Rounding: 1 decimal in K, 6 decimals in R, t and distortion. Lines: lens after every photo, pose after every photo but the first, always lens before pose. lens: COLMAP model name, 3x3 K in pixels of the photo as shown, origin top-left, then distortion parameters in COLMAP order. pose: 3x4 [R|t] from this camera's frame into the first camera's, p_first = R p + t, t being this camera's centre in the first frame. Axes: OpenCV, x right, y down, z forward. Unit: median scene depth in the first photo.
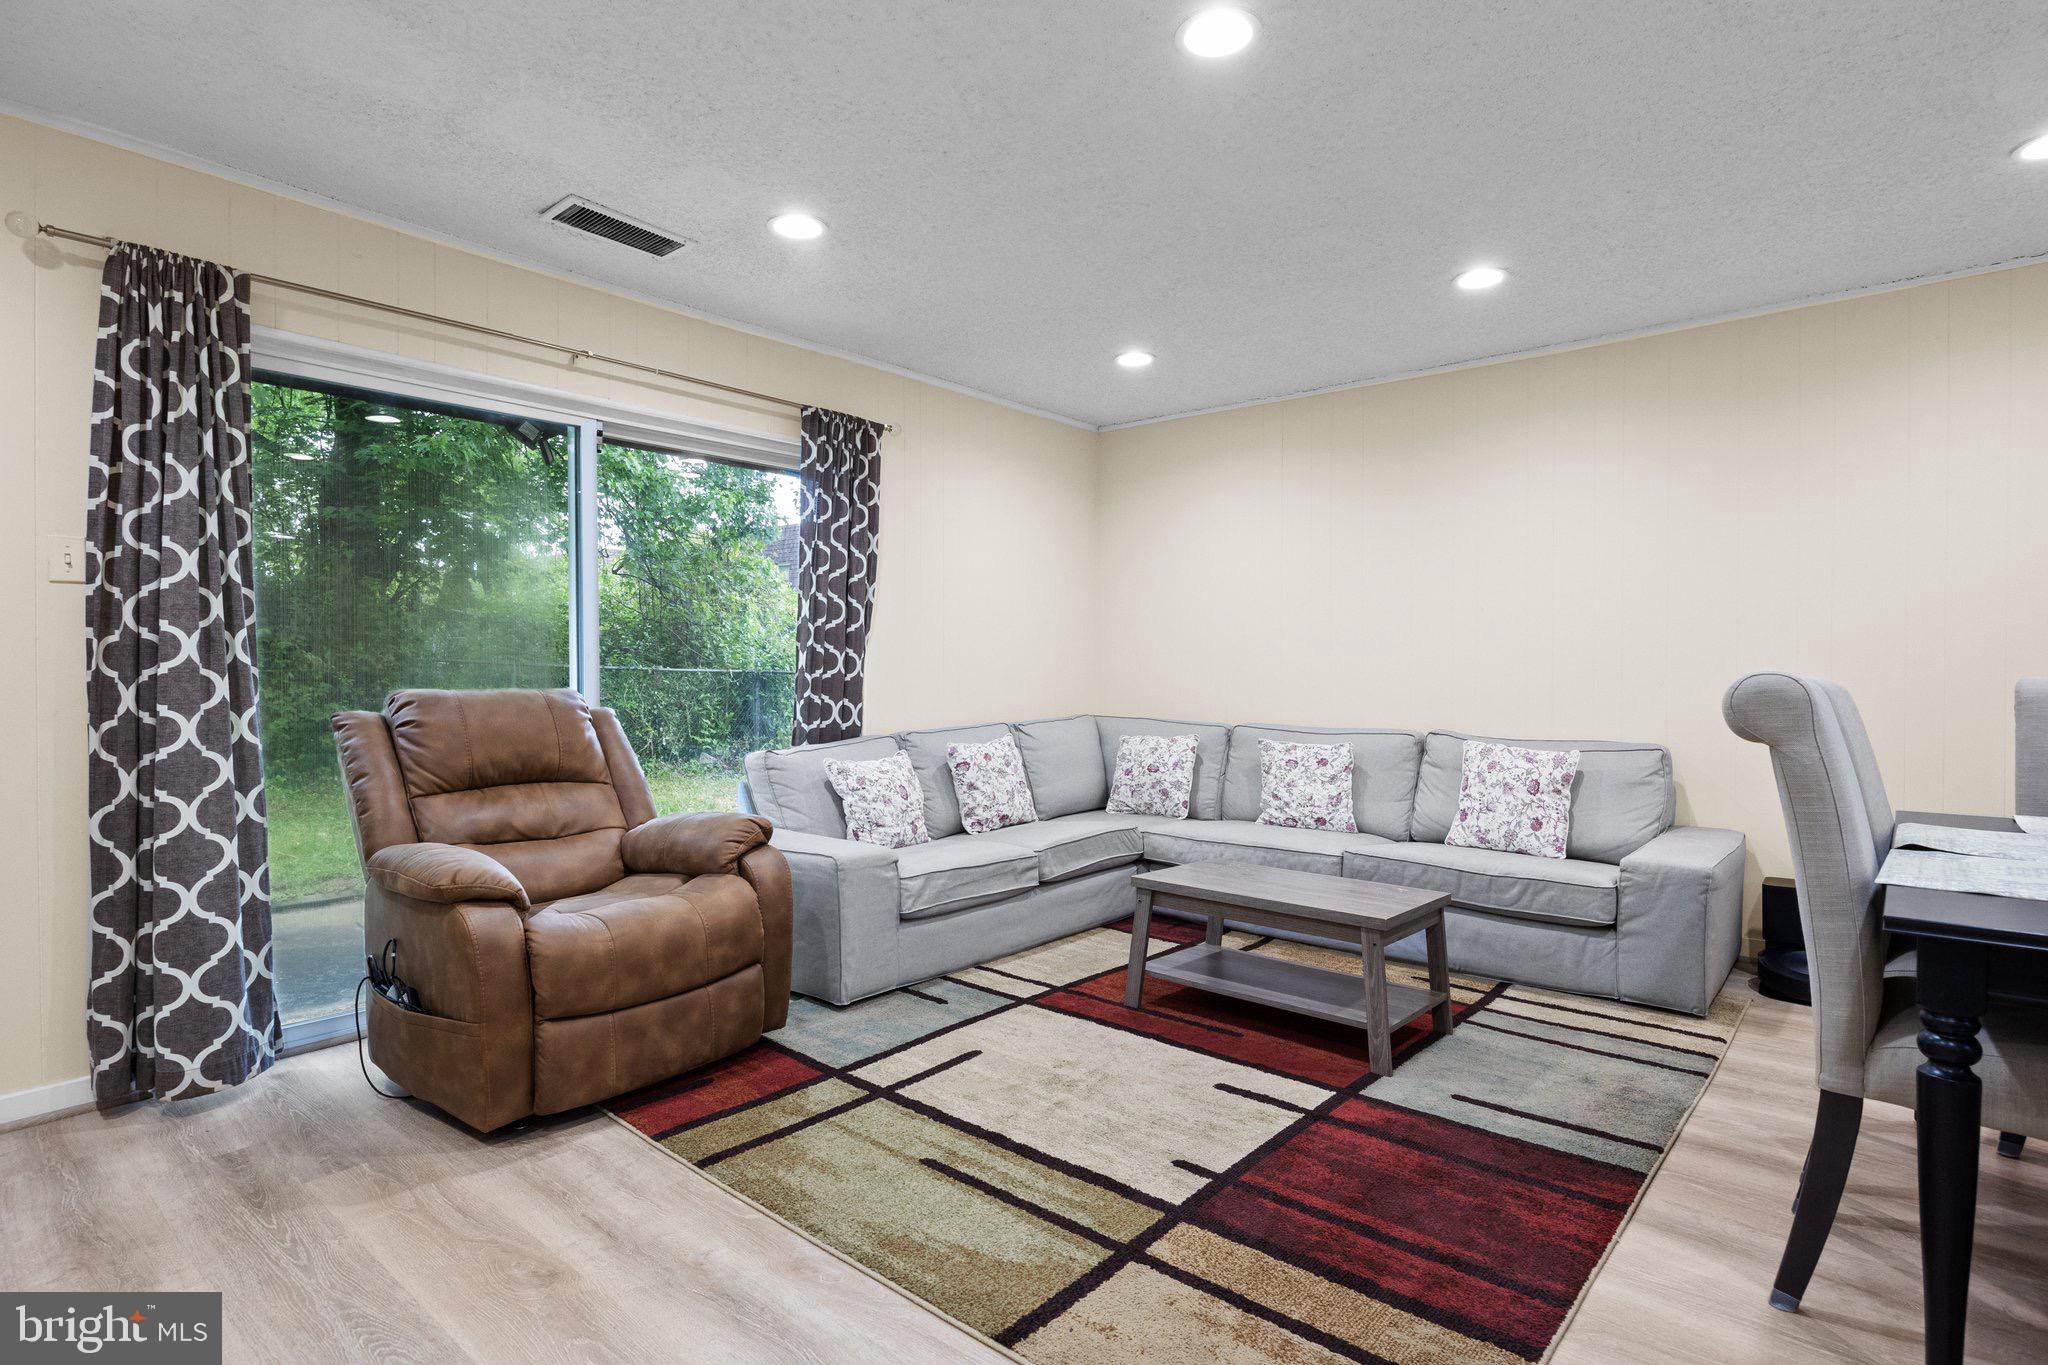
lens RADIAL K [[1004.4, 0, 1032.3], [0, 1004.4, 689.7], [0, 0, 1]] dist [-0.009282, 0.000766]
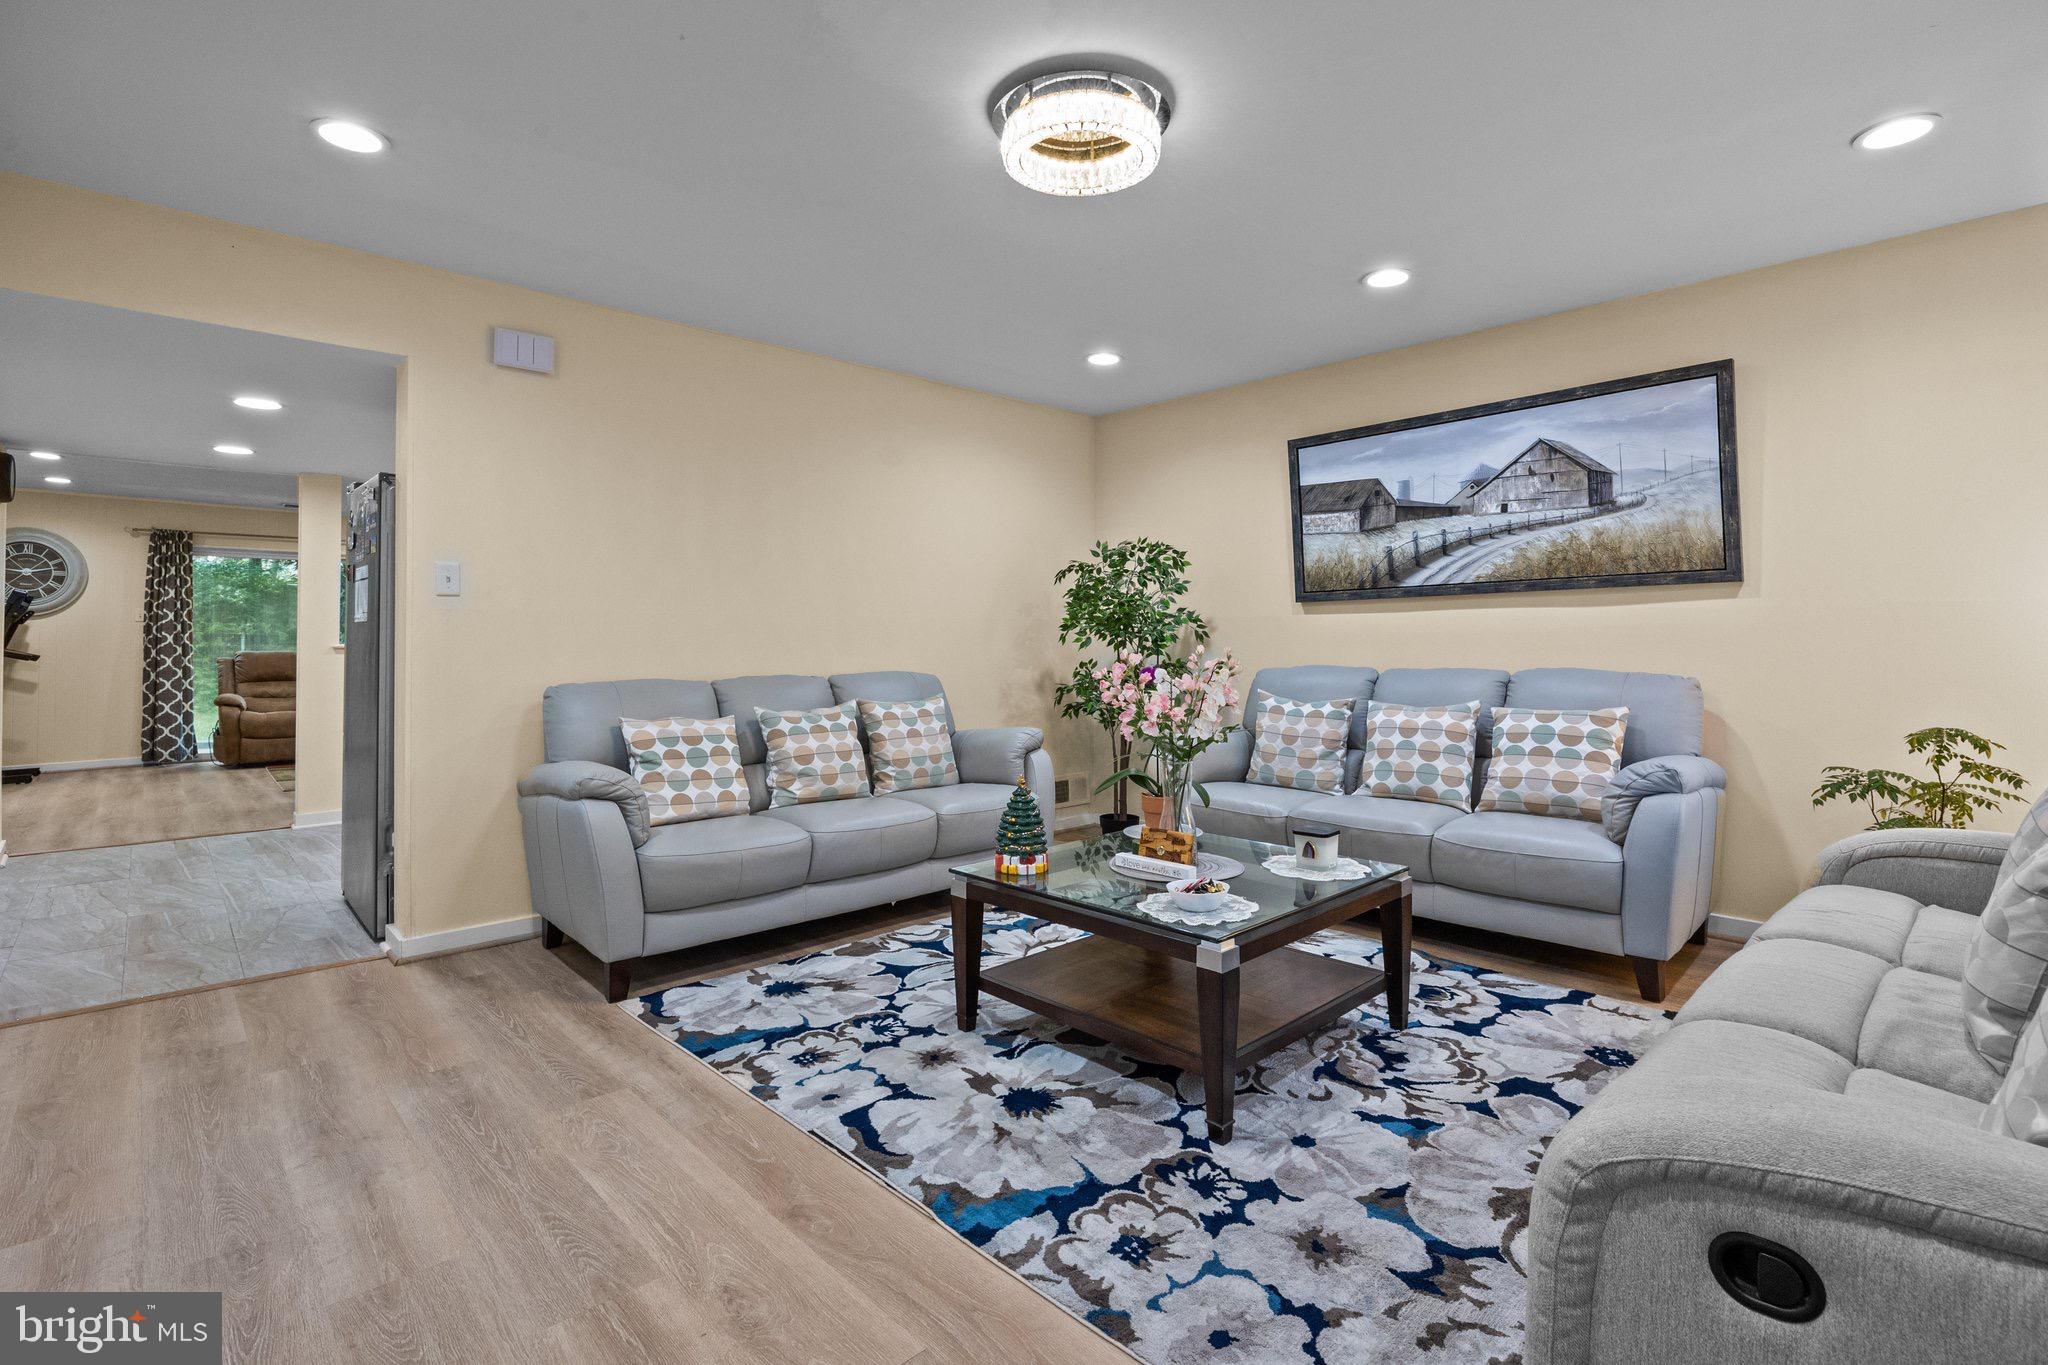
lens RADIAL K [[939.6, 0, 1053.3], [0, 939.6, 637.1], [0, 0, 1]] dist [-0.019279, 0.001575]
pose [[0.994542, -0.004154, -0.104250, 2.653802], [0.001090, 0.999566, -0.029437, 0.052299], [0.104327, 0.029162, 0.994115, -1.971667]]
